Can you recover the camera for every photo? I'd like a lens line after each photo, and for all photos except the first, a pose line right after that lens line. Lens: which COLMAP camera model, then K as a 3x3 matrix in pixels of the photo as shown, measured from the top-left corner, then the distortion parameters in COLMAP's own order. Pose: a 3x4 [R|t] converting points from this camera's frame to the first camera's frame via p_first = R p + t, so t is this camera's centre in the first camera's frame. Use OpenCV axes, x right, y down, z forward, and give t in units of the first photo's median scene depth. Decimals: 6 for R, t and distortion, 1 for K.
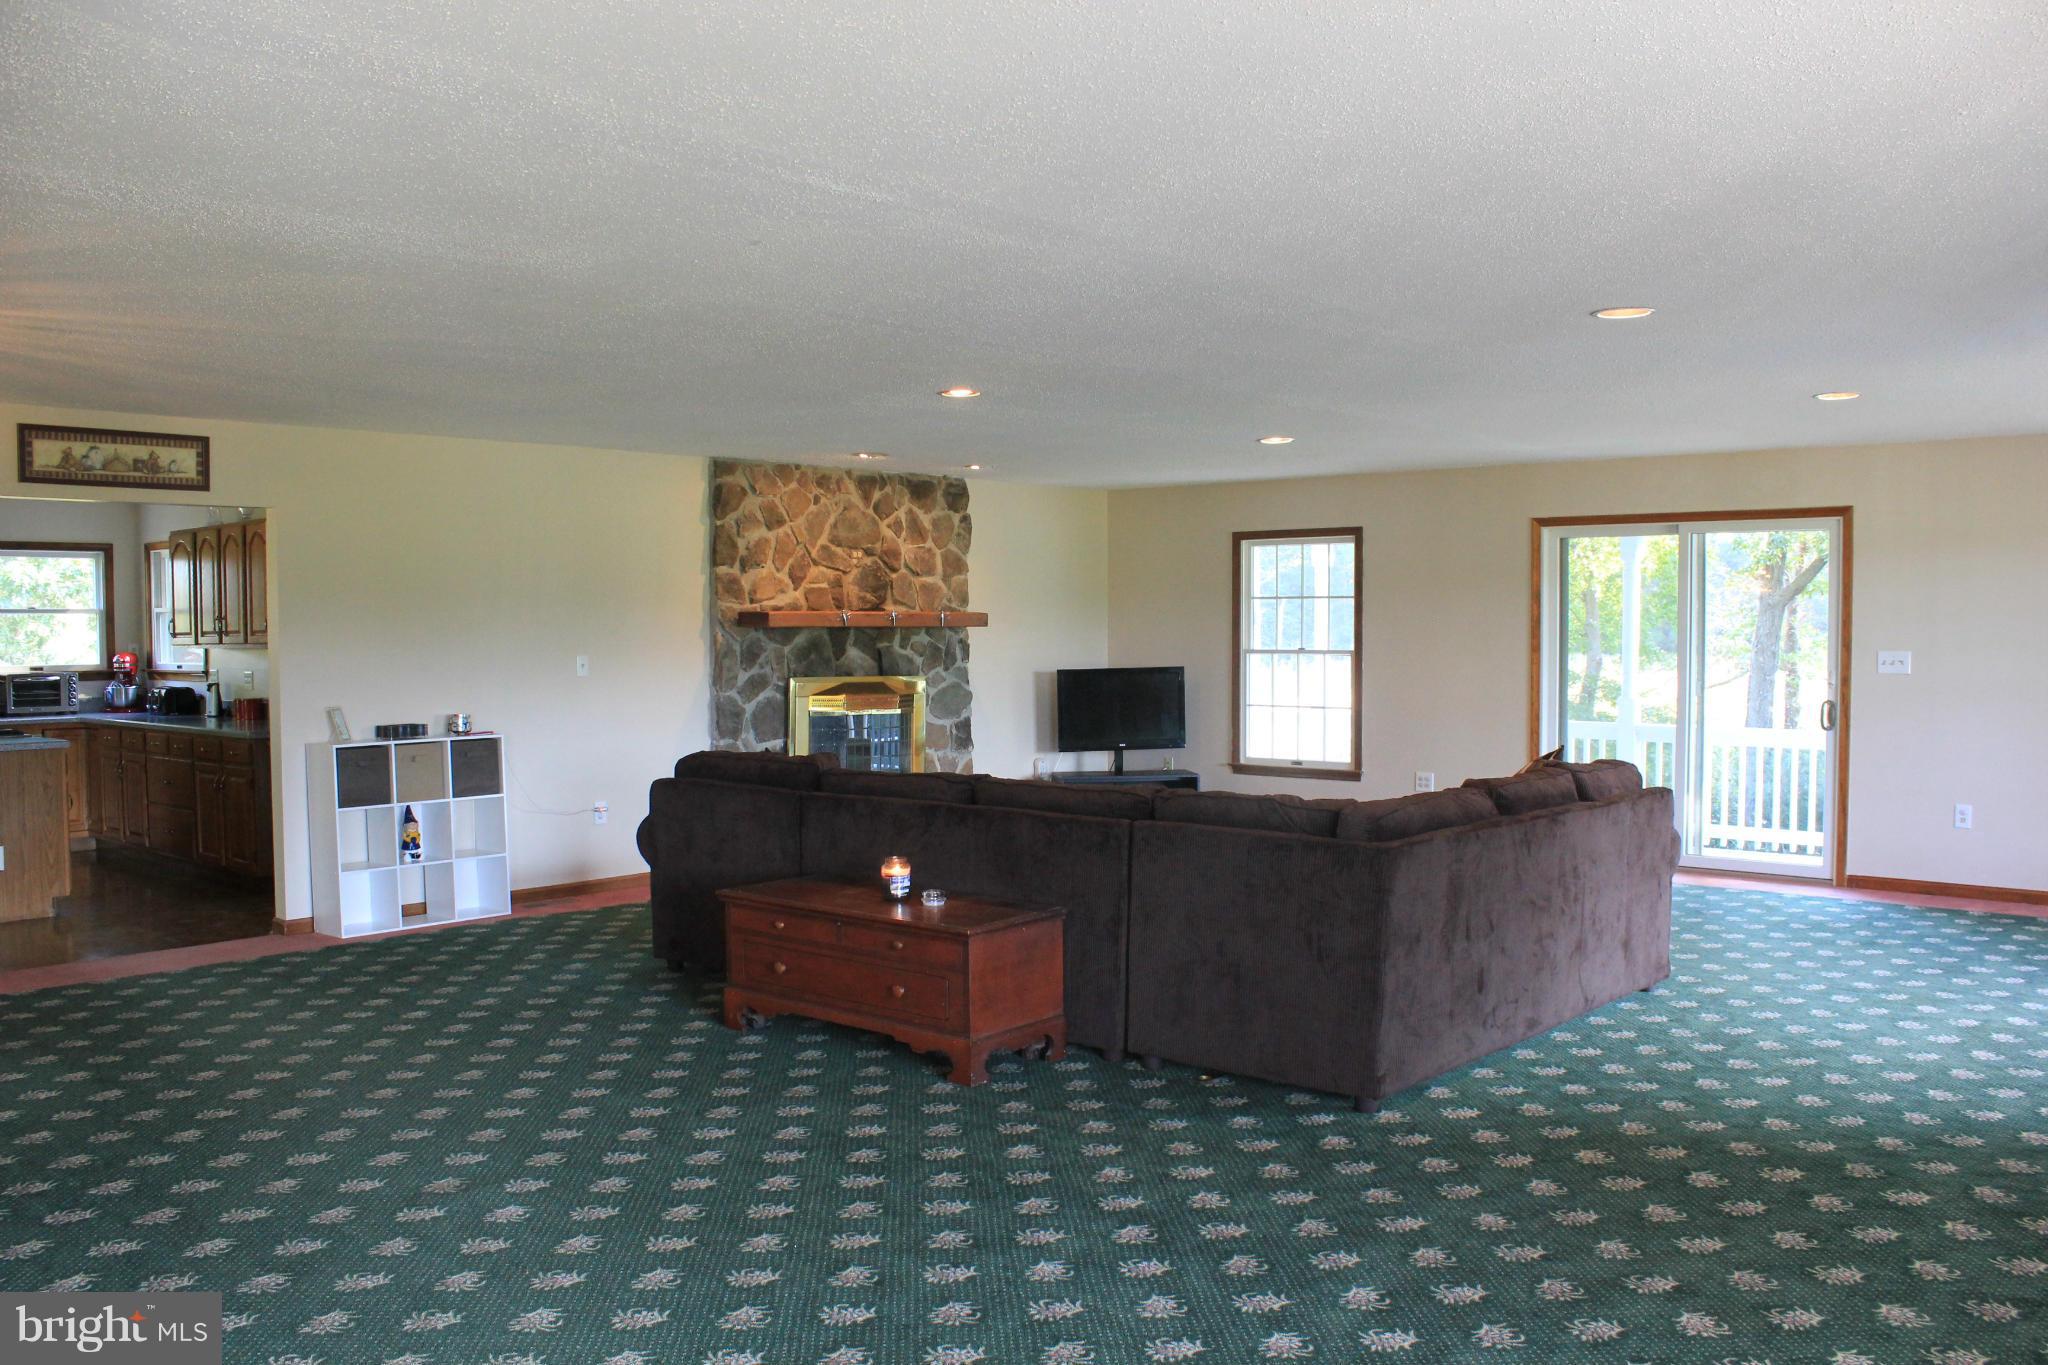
lens RADIAL K [[1595.8, 0, 1025.5], [0, 1595.8, 689.1], [0, 0, 1]] dist [-0.065774, 0.005526]
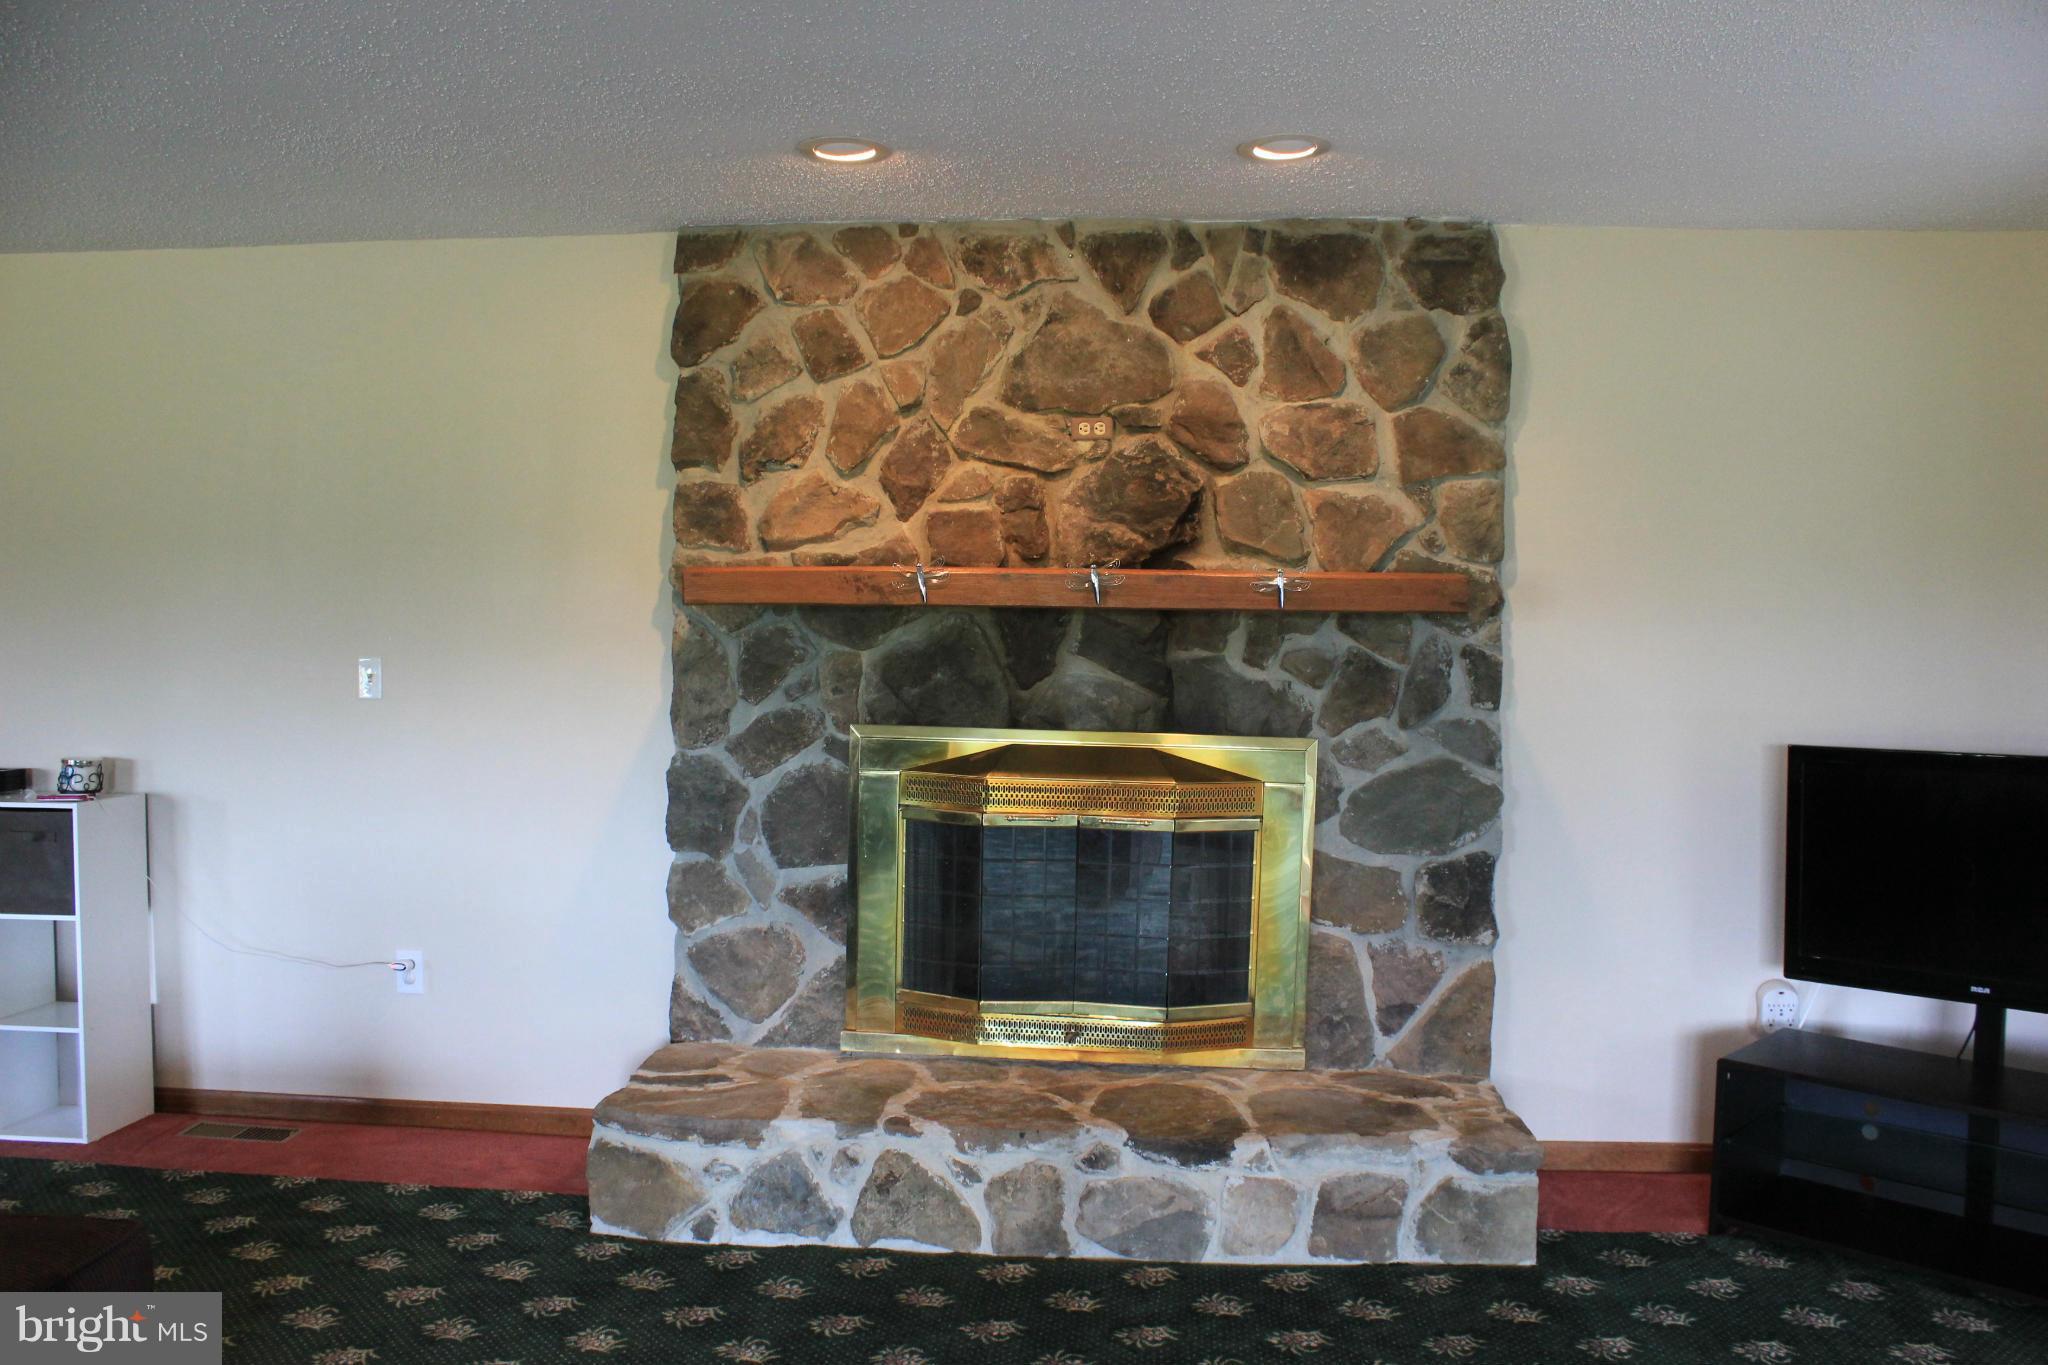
lens RADIAL K [[1595.8, 0, 1021.7], [0, 1595.8, 682.8], [0, 0, 1]] dist [-0.065774, 0.005526]
pose [[0.621495, 0.038412, -0.782476, 0.204276], [-0.045179, 0.998892, 0.013151, -0.024744], [0.782114, 0.027178, 0.622542, 0.738842]]
